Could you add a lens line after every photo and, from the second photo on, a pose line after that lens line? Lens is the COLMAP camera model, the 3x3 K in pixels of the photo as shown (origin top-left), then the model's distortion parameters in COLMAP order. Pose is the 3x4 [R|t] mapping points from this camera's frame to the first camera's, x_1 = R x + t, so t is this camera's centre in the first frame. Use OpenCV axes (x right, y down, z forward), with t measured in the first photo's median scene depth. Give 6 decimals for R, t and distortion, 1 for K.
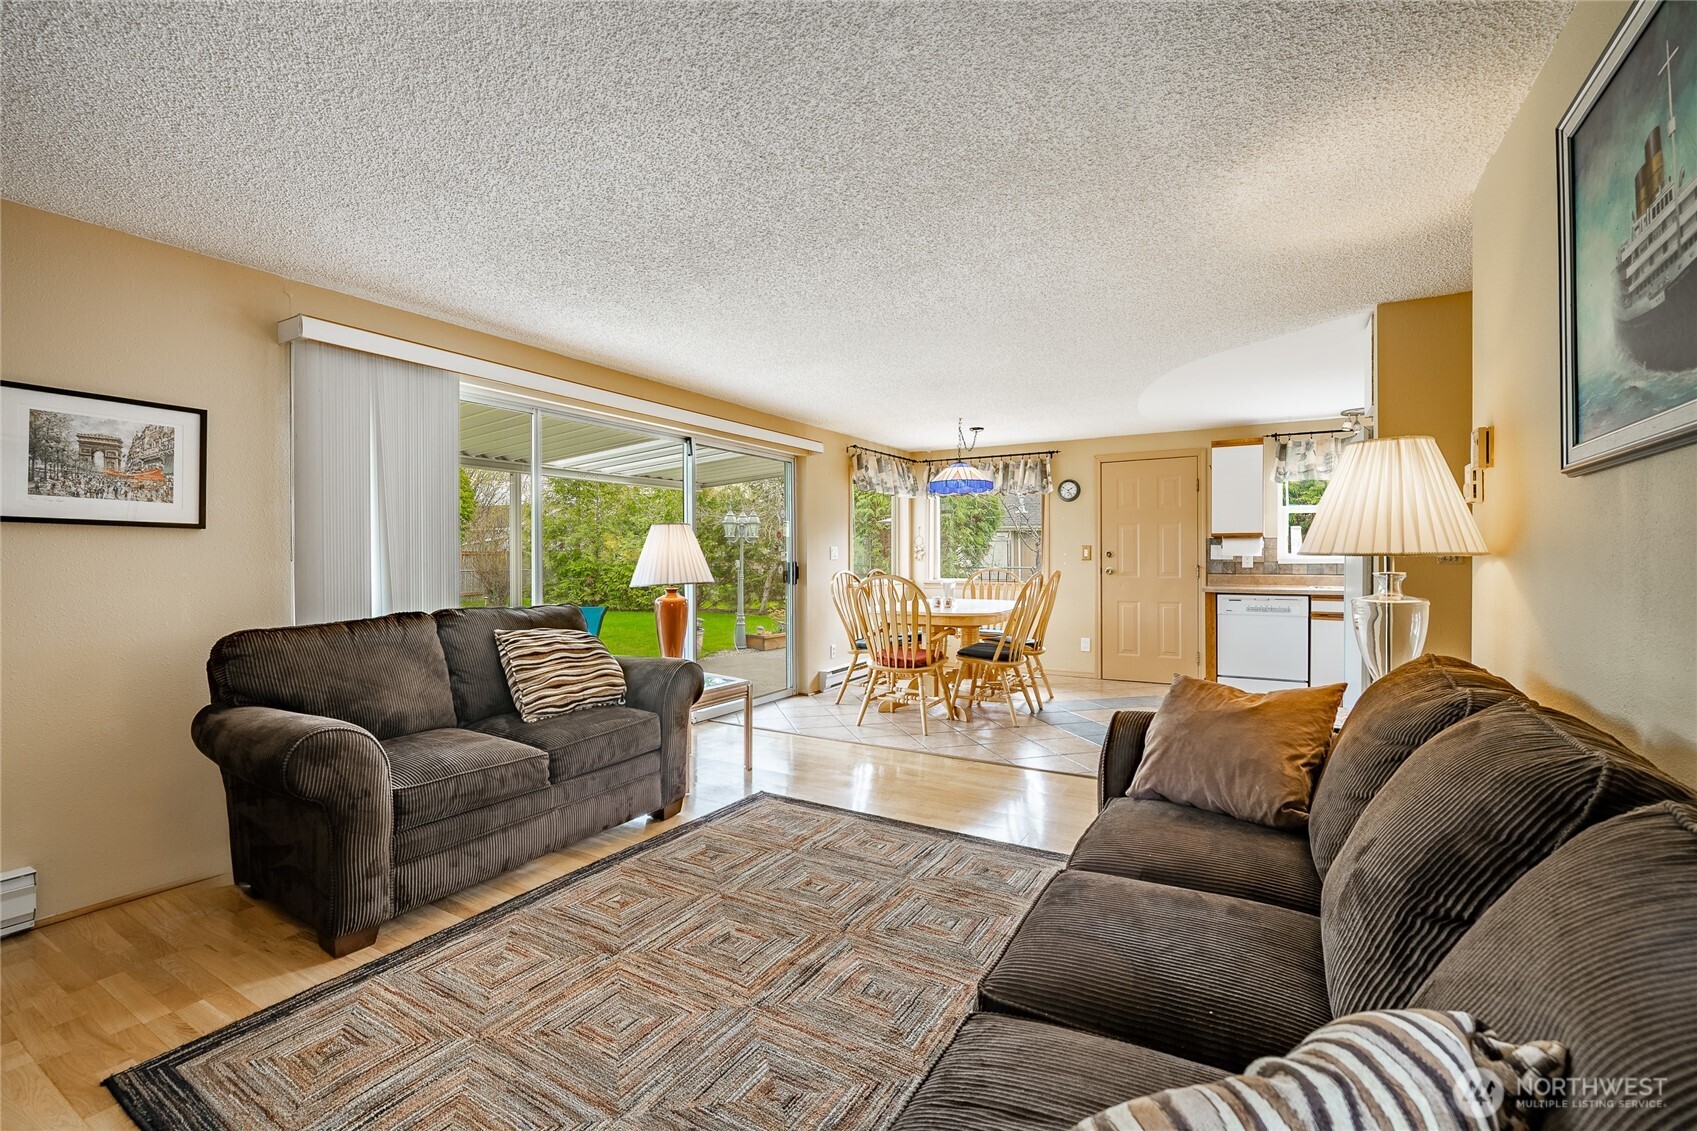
lens RADIAL K [[724.7, 0, 852.0], [0, 724.7, 561.8], [0, 0, 1]] dist [-0.002809, -0.003764]
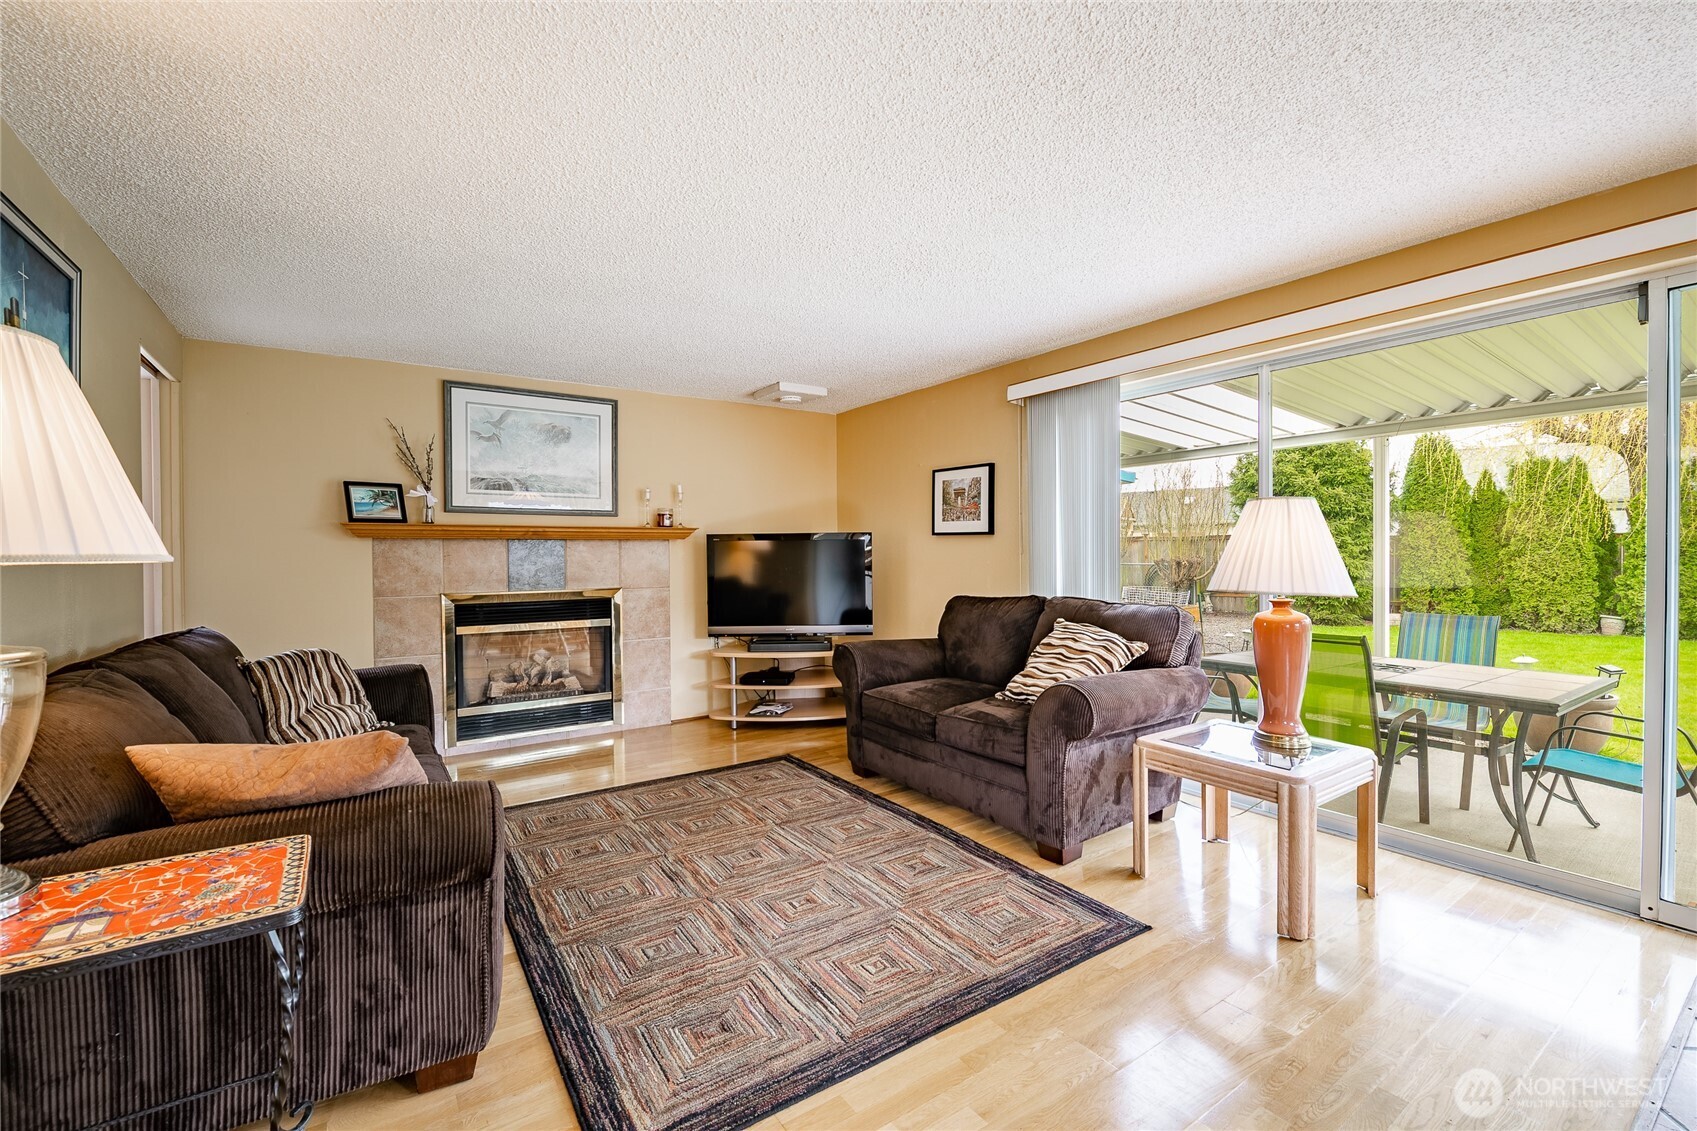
lens RADIAL K [[724.7, 0, 852.0], [0, 724.7, 561.8], [0, 0, 1]] dist [-0.002809, -0.003764]
pose [[-0.428238, 0.018633, -0.903474, 0.525705], [0.002095, 0.999805, 0.019626, -0.011174], [0.903664, 0.006512, -0.428194, 1.001611]]
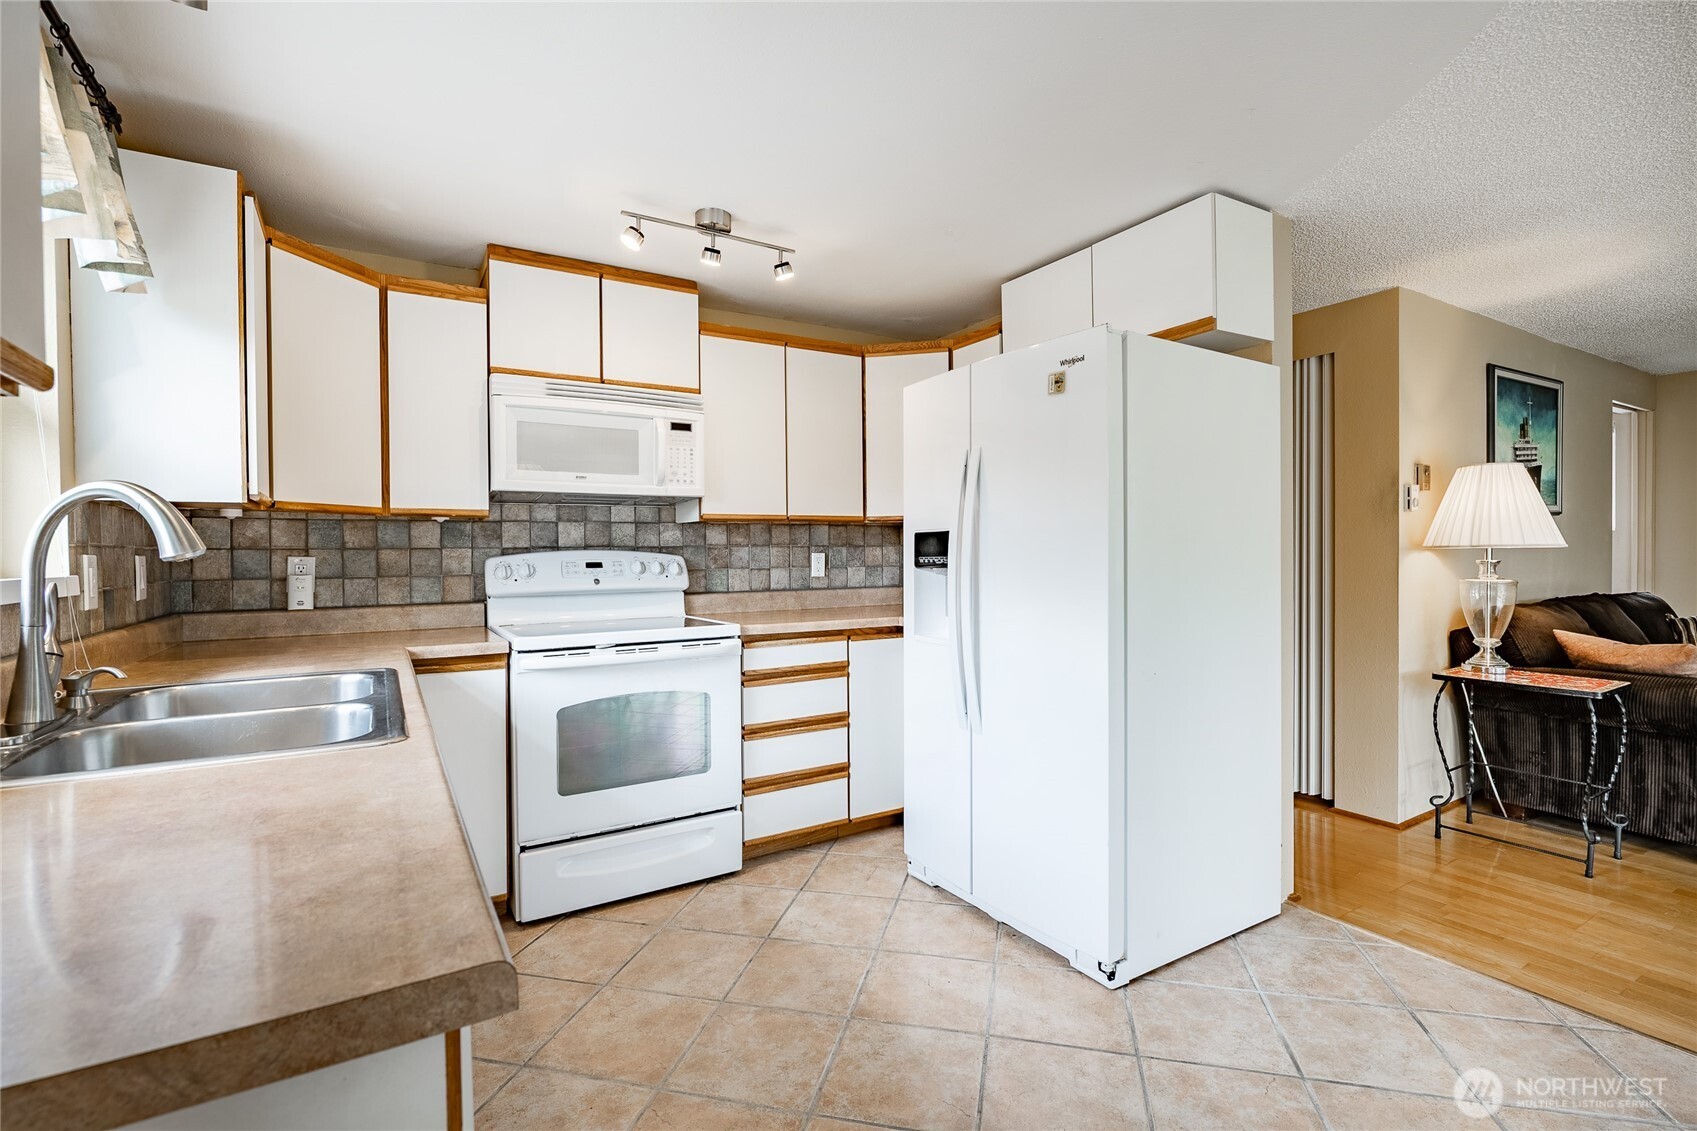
lens RADIAL K [[774.6, 0, 848.5], [0, 774.6, 565.5], [0, 0, 1]] dist [-0.006952, -0.000501]
pose [[-0.878821, 0.004144, 0.477134, 0.639156], [0.017159, 0.999590, 0.022924, -0.017011], [-0.476843, 0.028334, -0.878531, 1.648427]]
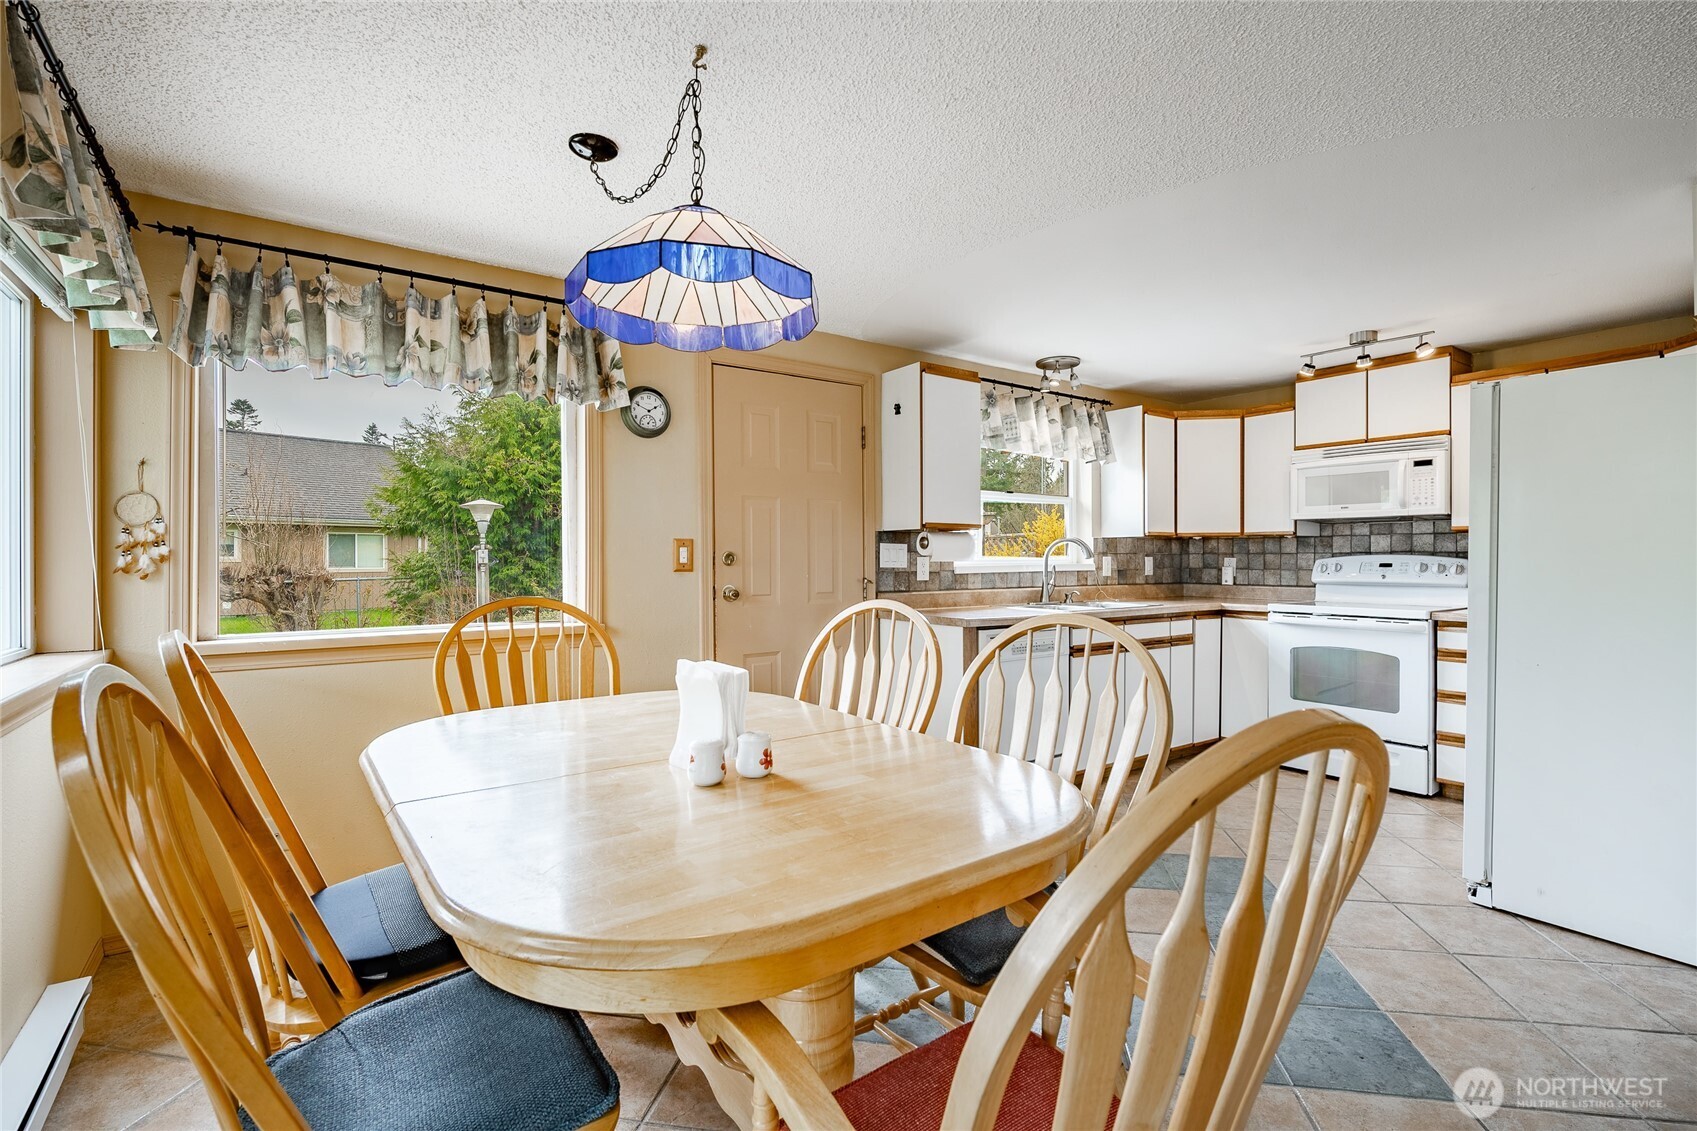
lens RADIAL K [[799.7, 0, 877.3], [0, 799.7, 557.5], [0, 0, 1]] dist [-0.005190, -0.000729]
pose [[0.385113, 0.005289, 0.922854, -0.166991], [0.008036, 0.999926, -0.009084, -0.009713], [-0.922834, 0.010914, 0.385042, 1.286829]]
